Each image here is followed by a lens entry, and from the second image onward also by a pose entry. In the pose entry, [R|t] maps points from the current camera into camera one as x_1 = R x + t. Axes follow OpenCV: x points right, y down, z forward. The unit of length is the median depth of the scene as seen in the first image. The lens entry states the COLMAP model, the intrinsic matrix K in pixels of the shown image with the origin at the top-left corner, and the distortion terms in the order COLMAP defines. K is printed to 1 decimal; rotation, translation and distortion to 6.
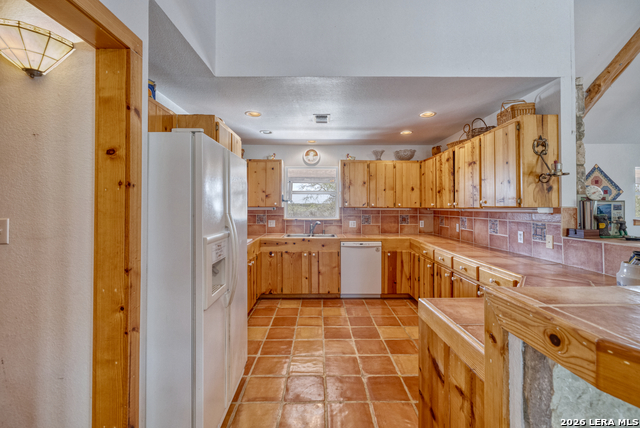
lens RADIAL K [[274.2, 0, 320.2], [0, 274.2, 204.5], [0, 0, 1]] dist [-0.000345, -0.000095]
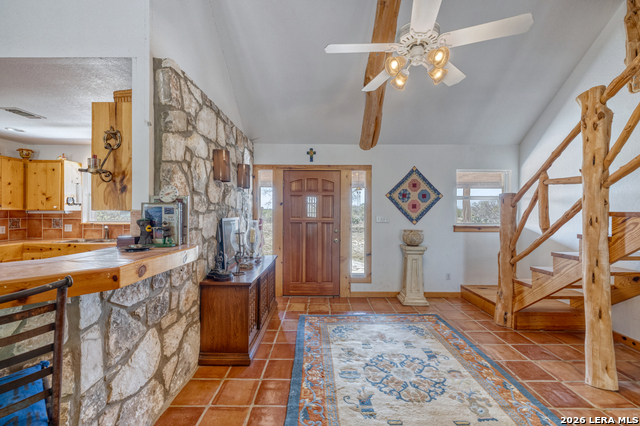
lens RADIAL K [[267.8, 0, 320.0], [0, 267.8, 213.0], [0, 0, 1]] dist [0.000470, -0.000049]
pose [[0.999920, 0.004612, -0.011811, 0.751245], [-0.004468, 0.999916, 0.012174, 0.002564], [0.011866, -0.012121, 0.999856, 0.086586]]
